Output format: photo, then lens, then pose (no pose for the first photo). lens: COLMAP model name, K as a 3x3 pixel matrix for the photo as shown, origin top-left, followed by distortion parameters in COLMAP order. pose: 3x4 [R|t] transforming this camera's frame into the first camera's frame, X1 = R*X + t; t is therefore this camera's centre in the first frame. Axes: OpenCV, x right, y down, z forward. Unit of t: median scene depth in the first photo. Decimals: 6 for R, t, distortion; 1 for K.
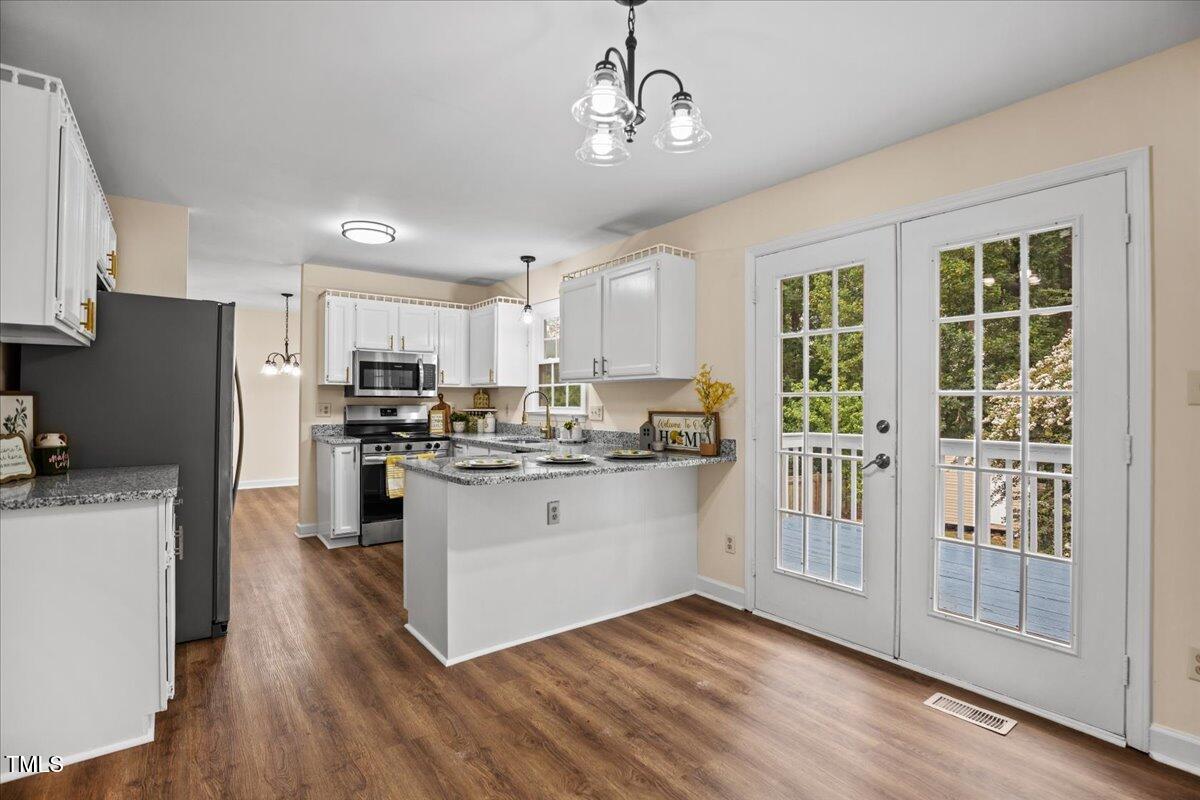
lens RADIAL K [[554.5, 0, 604.5], [0, 554.5, 400.8], [0, 0, 1]] dist [-0.033327, 0.005693]
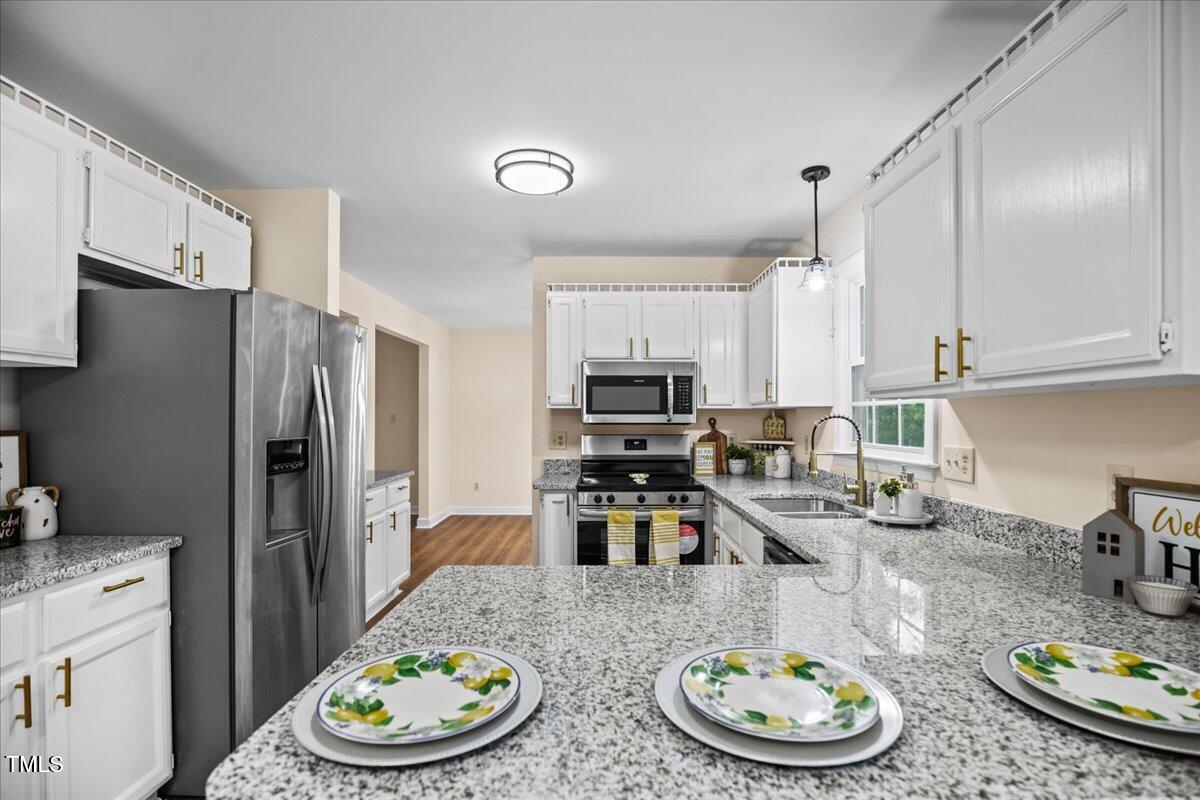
lens RADIAL K [[554.5, 0, 608.9], [0, 554.5, 420.0], [0, 0, 1]] dist [-0.033327, 0.005693]
pose [[0.797482, -0.001068, -0.603341, 0.024947], [0.002981, 0.999993, 0.002169, -0.014724], [0.603335, -0.003528, 0.797480, 0.434281]]
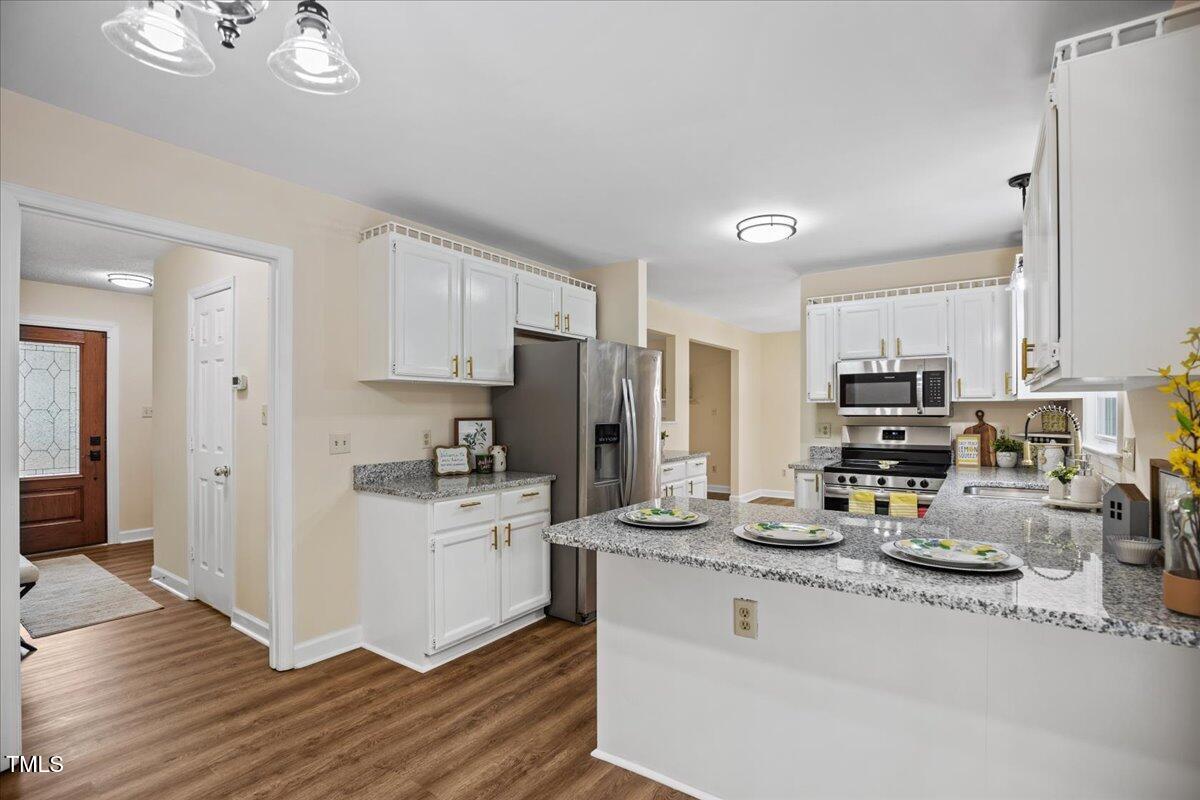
lens RADIAL K [[554.5, 0, 617.6], [0, 554.5, 412.5], [0, 0, 1]] dist [-0.033327, 0.005693]
pose [[0.319537, -0.003547, -0.947567, 0.259499], [0.004105, 0.999989, -0.002359, -0.012715], [0.947565, -0.003136, 0.319548, 0.403873]]
